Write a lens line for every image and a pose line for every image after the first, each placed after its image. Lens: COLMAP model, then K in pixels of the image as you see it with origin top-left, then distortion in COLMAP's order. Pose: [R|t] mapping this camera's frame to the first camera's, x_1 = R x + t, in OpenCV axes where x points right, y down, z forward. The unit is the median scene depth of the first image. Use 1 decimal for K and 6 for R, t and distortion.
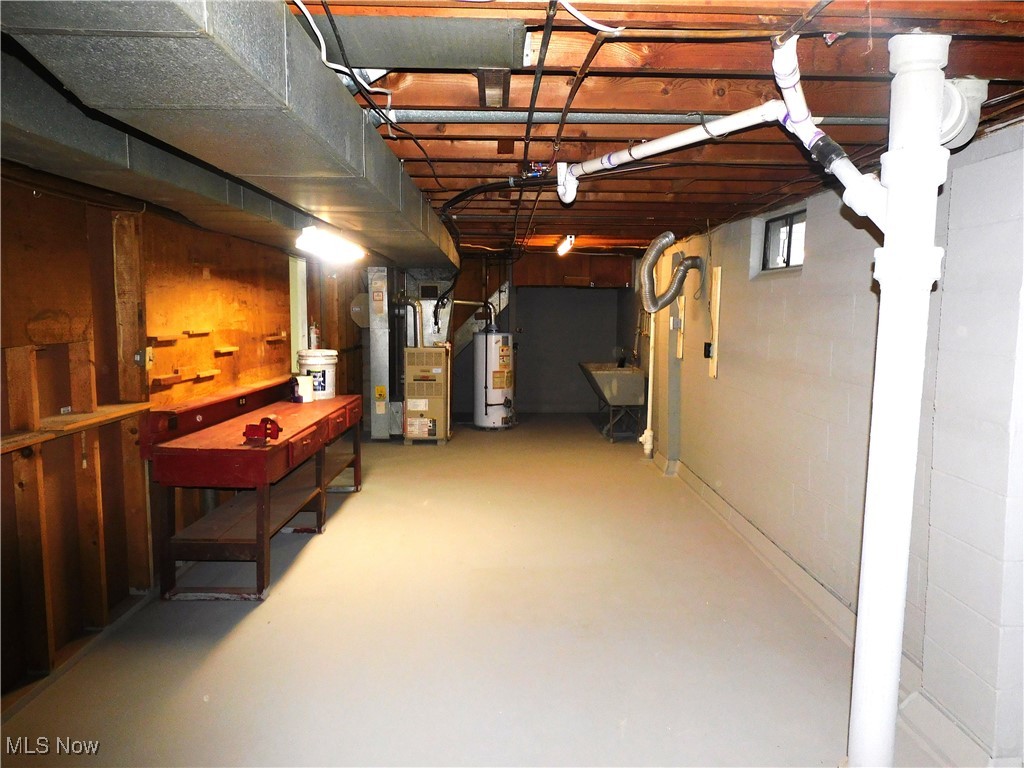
lens RADIAL K [[749.7, 0, 512.1], [0, 749.7, 384.7], [0, 0, 1]] dist [-0.008348, 0.003842]
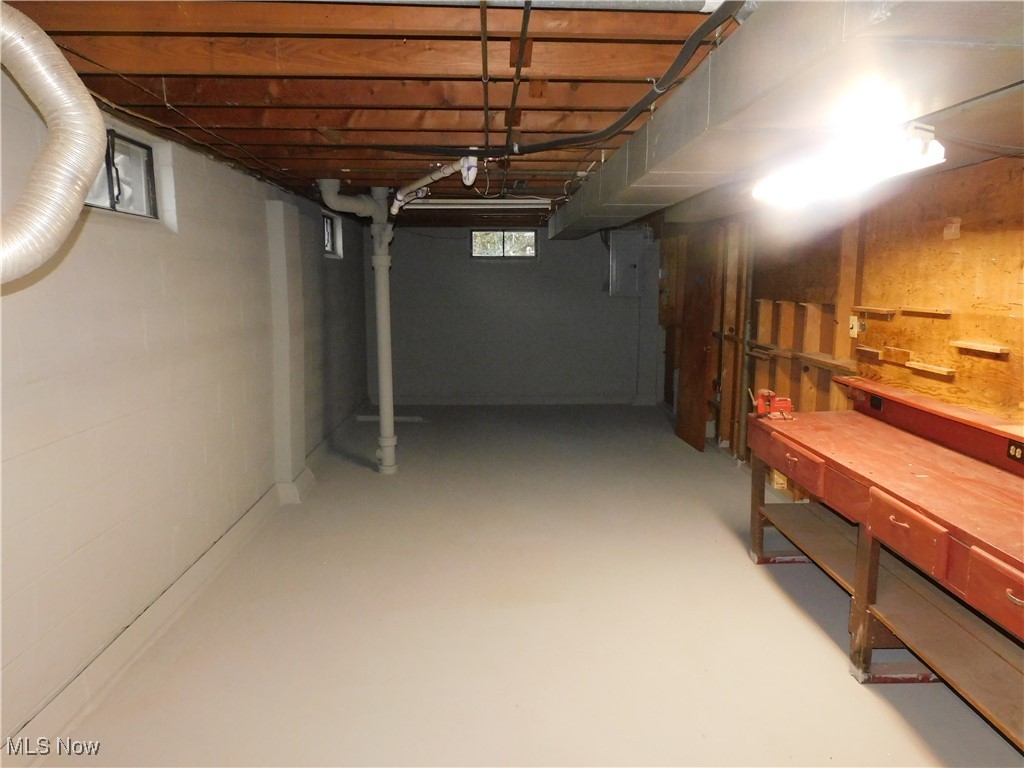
lens RADIAL K [[749.7, 0, 512.6], [0, 749.7, 386.2], [0, 0, 1]] dist [-0.008348, 0.003842]
pose [[-0.999873, -0.006566, -0.014493, 0.017796], [-0.009944, 0.968948, 0.247066, -0.174440], [0.012421, 0.247179, -0.968890, 1.693547]]
